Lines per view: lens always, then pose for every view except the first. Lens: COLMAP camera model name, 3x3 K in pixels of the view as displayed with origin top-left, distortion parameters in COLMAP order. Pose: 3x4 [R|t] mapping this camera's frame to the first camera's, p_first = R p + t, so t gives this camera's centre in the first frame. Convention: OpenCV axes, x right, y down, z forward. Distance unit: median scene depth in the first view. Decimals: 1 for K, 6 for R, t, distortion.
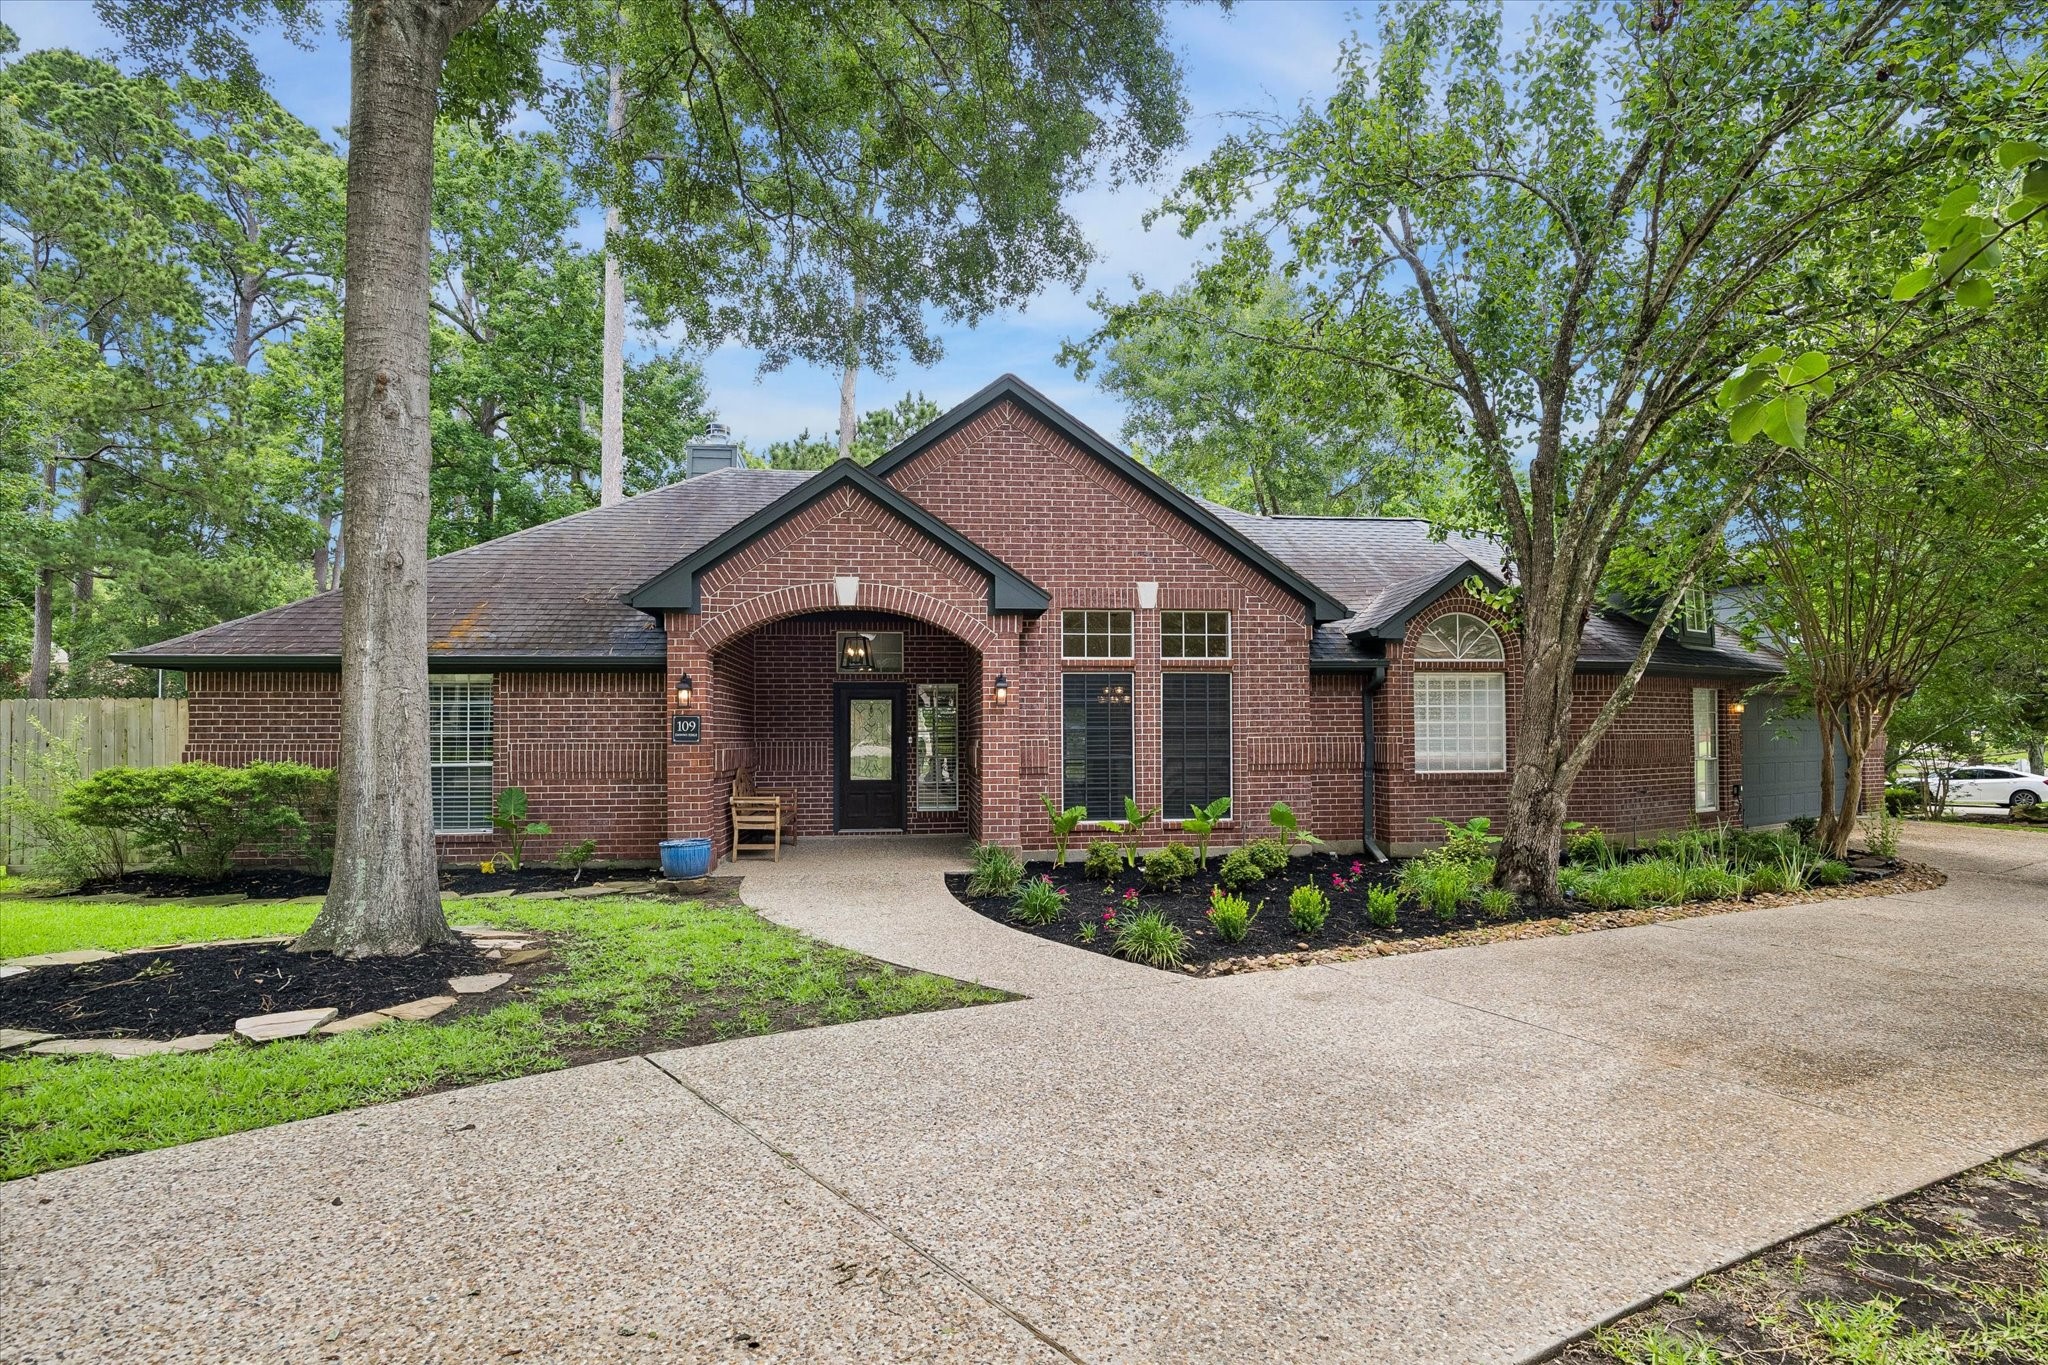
lens RADIAL K [[788.4, 0, 1029.3], [0, 788.4, 695.8], [0, 0, 1]] dist [-0.000490, -0.000167]
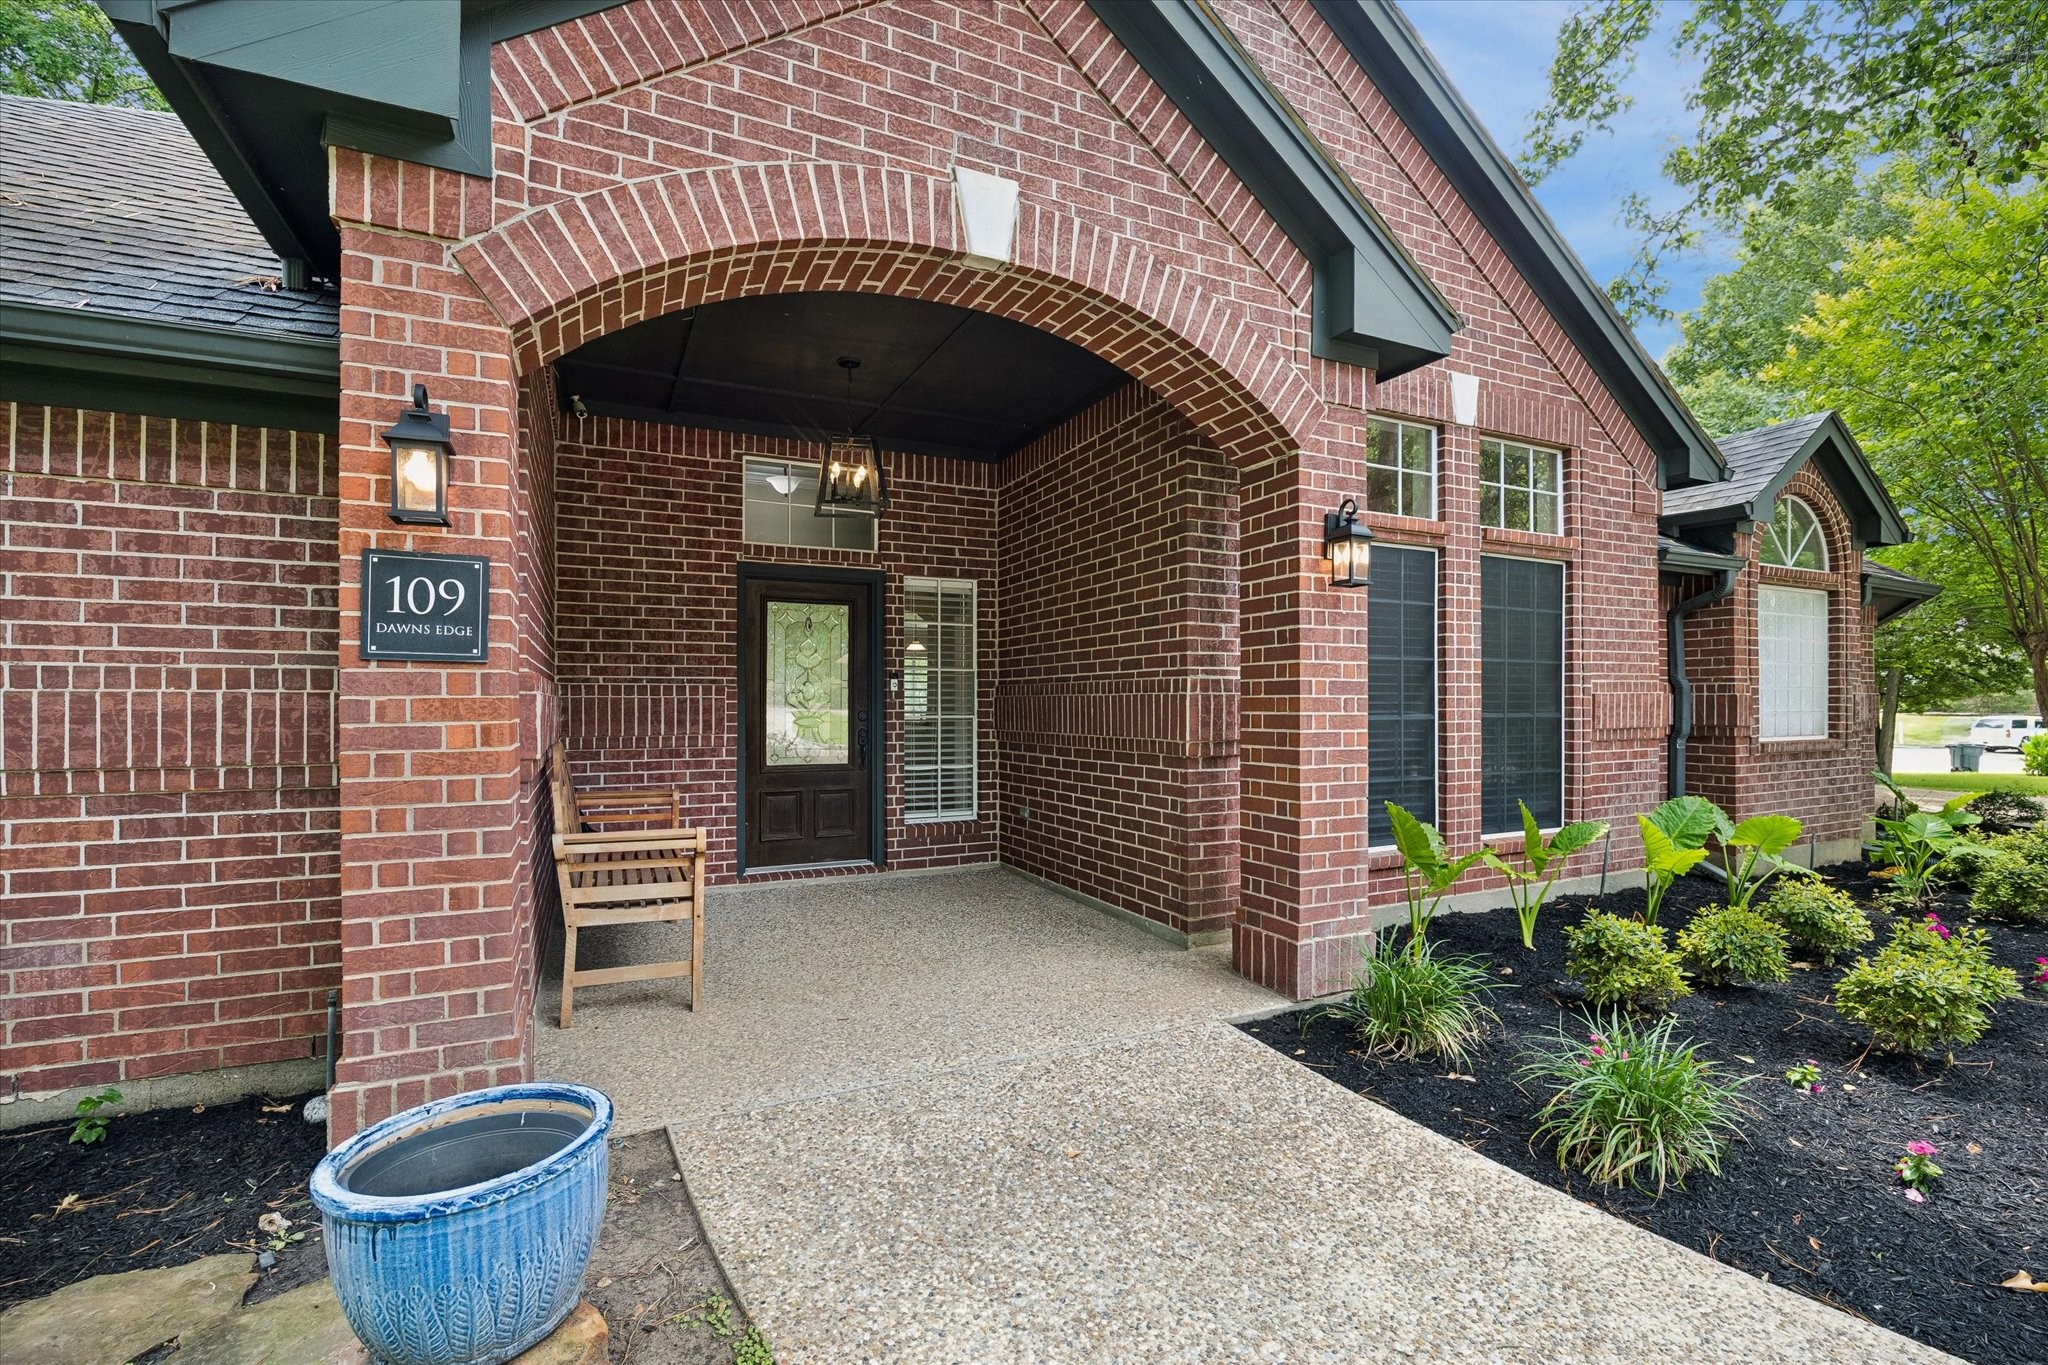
lens RADIAL K [[813.6, 0, 1024.0], [0, 813.6, 682.5], [0, 0, 1]] dist [-0.012495, -0.000037]
pose [[0.954210, 0.011527, 0.298914, -0.311935], [-0.020133, 0.999466, 0.025729, 0.054080], [-0.298458, -0.030569, 0.953933, 0.655911]]
